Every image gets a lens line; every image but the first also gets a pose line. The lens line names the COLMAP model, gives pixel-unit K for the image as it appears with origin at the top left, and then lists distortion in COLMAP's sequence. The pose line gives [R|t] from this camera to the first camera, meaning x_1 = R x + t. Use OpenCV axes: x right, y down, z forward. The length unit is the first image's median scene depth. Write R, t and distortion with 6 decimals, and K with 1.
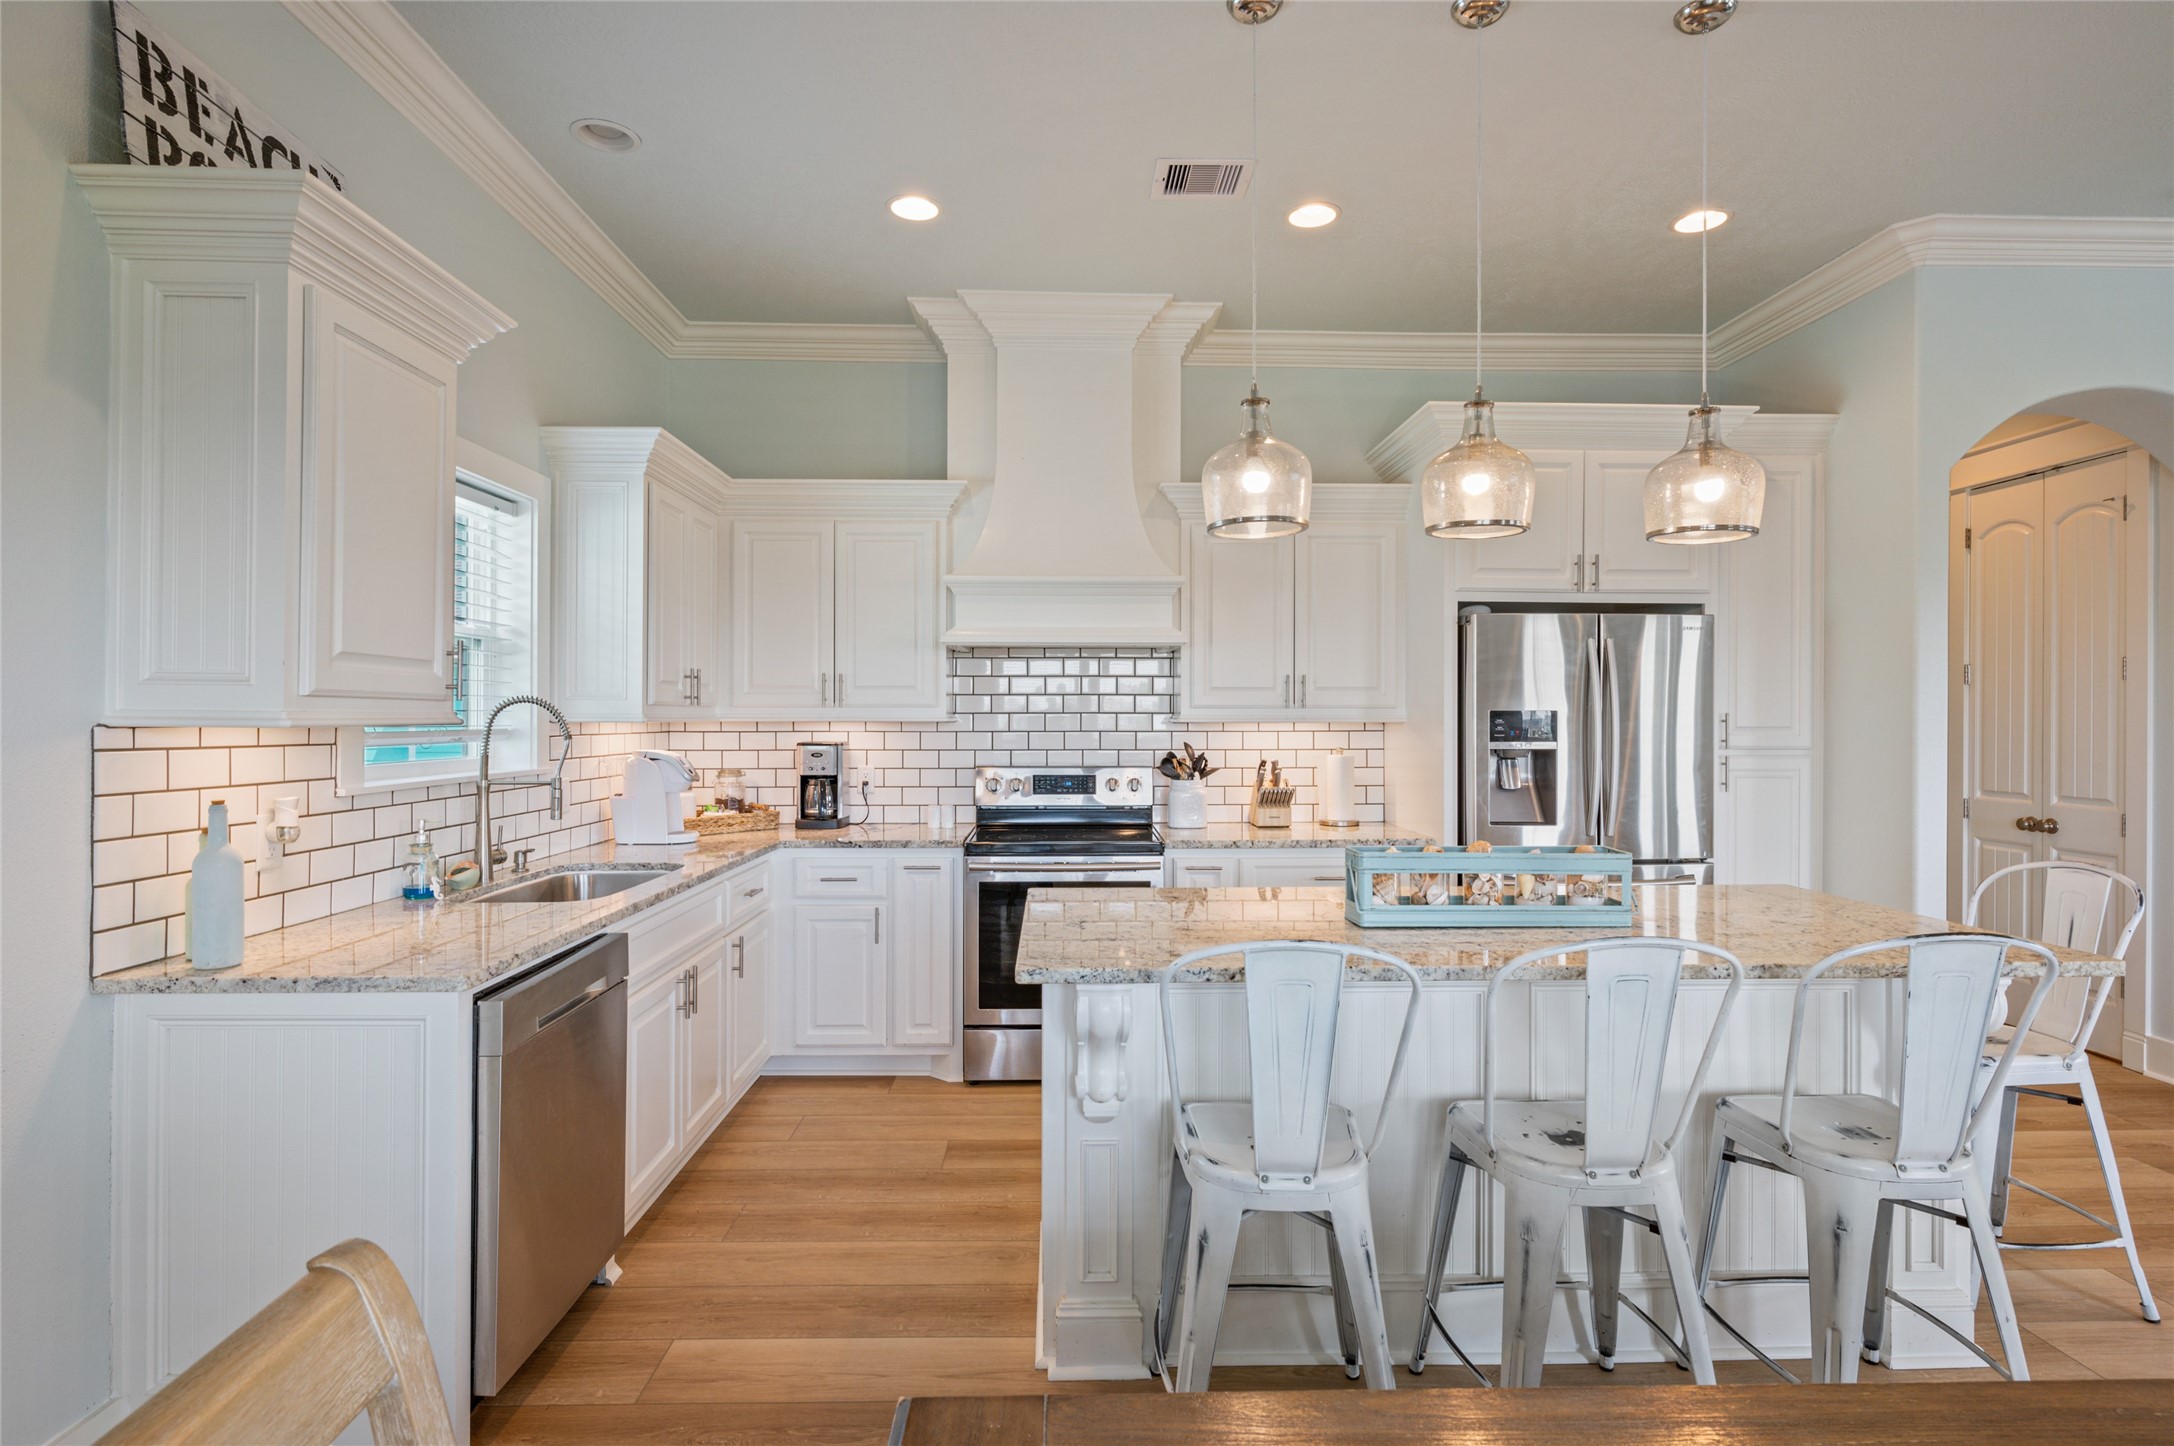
lens RADIAL K [[1097.7, 0, 1087.0], [0, 1097.7, 723.0], [0, 0, 1]] dist [0.000506, -0.000321]
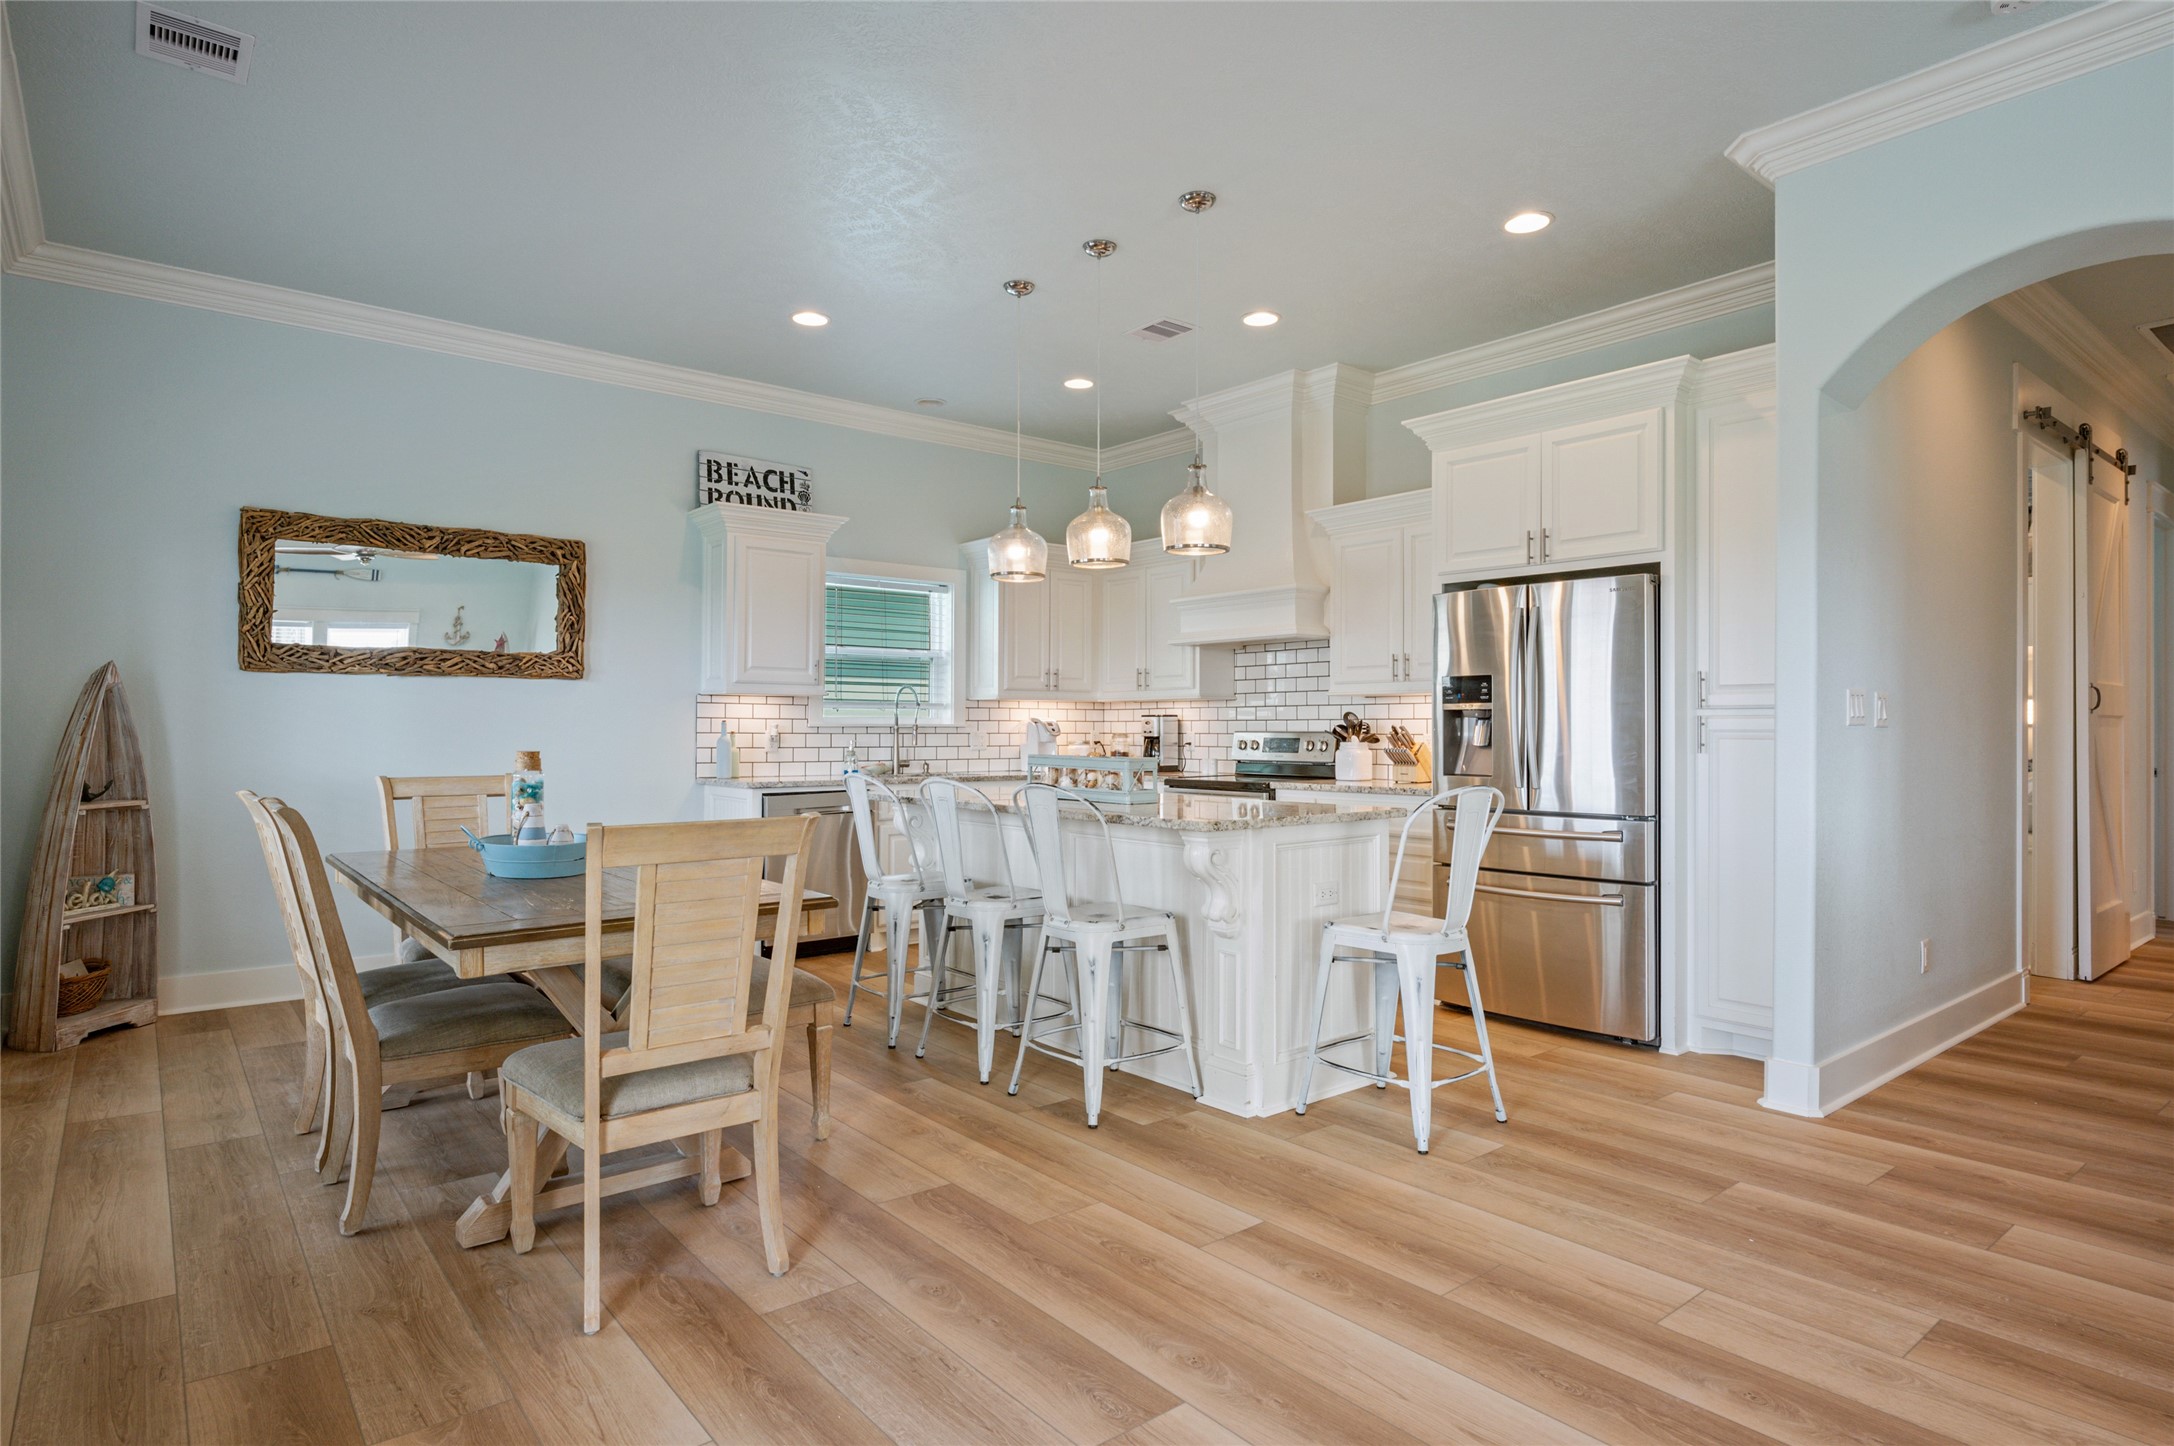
lens RADIAL K [[1180.9, 0, 1087.0], [0, 1180.9, 723.0], [0, 0, 1]] dist [-0.000958, -0.001096]
pose [[0.608545, -0.004720, -0.793505, 1.513389], [-0.006083, 0.999925, -0.010613, 0.071488], [0.793496, 0.011286, 0.608471, -0.077543]]
